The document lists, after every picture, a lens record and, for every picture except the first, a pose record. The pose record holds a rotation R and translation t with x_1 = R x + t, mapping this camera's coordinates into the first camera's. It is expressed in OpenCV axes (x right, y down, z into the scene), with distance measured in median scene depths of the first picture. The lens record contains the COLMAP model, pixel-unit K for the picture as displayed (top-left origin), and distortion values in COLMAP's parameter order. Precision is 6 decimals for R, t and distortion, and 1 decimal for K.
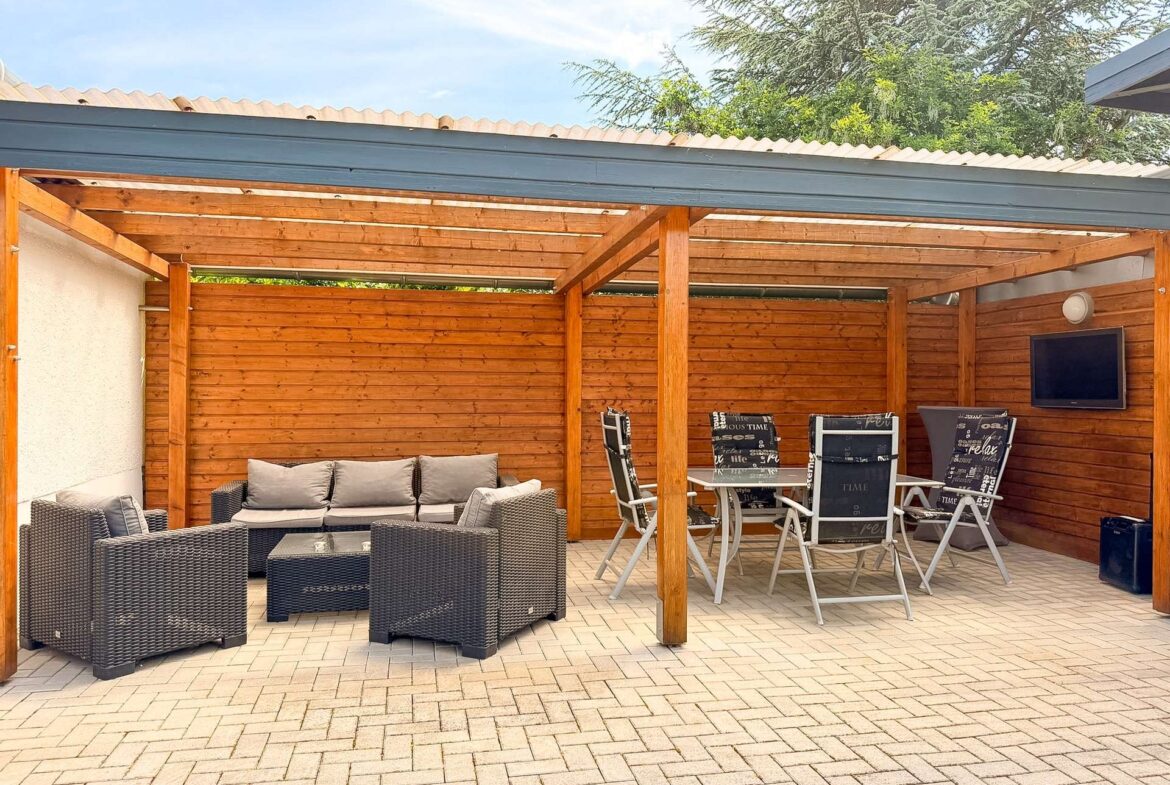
lens RADIAL K [[837.9, 0, 629.6], [0, 837.9, 397.5], [0, 0, 1]] dist [0.054734, -0.003943]
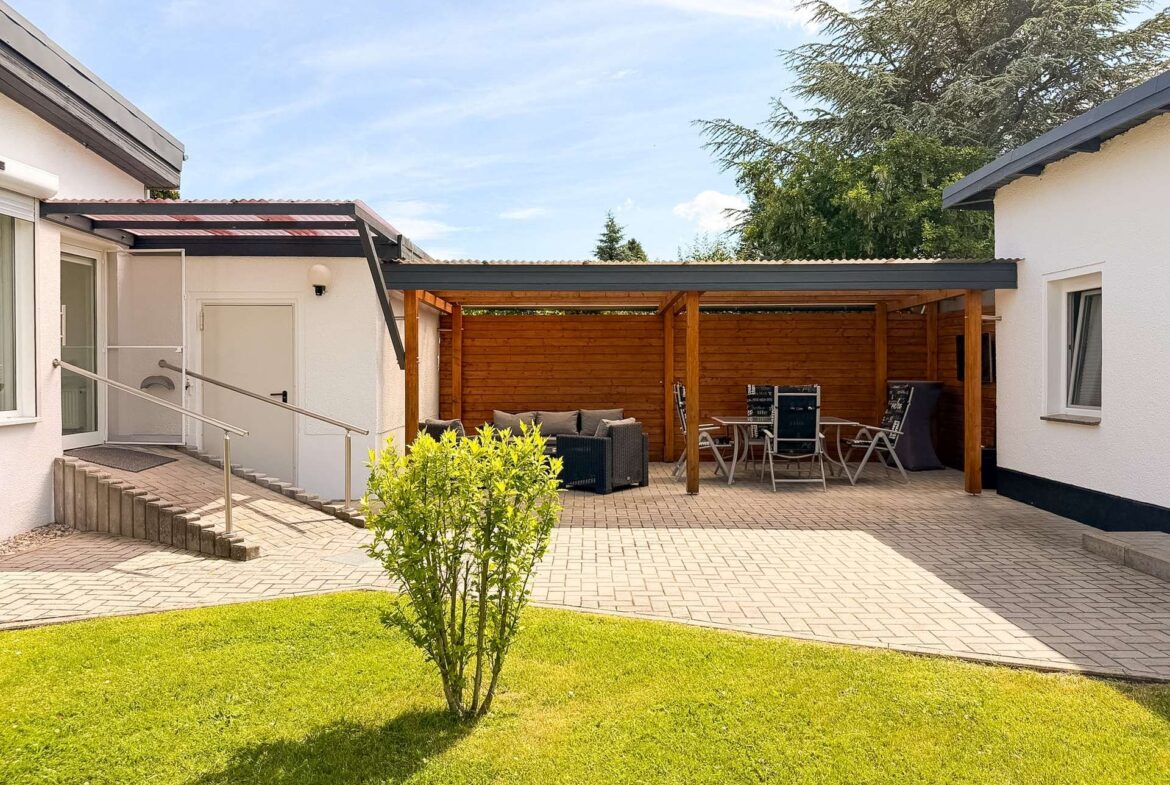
lens RADIAL K [[837.9, 0, 591.6], [0, 837.9, 383.9], [0, 0, 1]] dist [0.054734, -0.003943]
pose [[0.969132, -0.002165, -0.246532, 0.203388], [0.005530, 0.999901, 0.012957, -0.007509], [0.246479, -0.013920, 0.969048, -0.689569]]
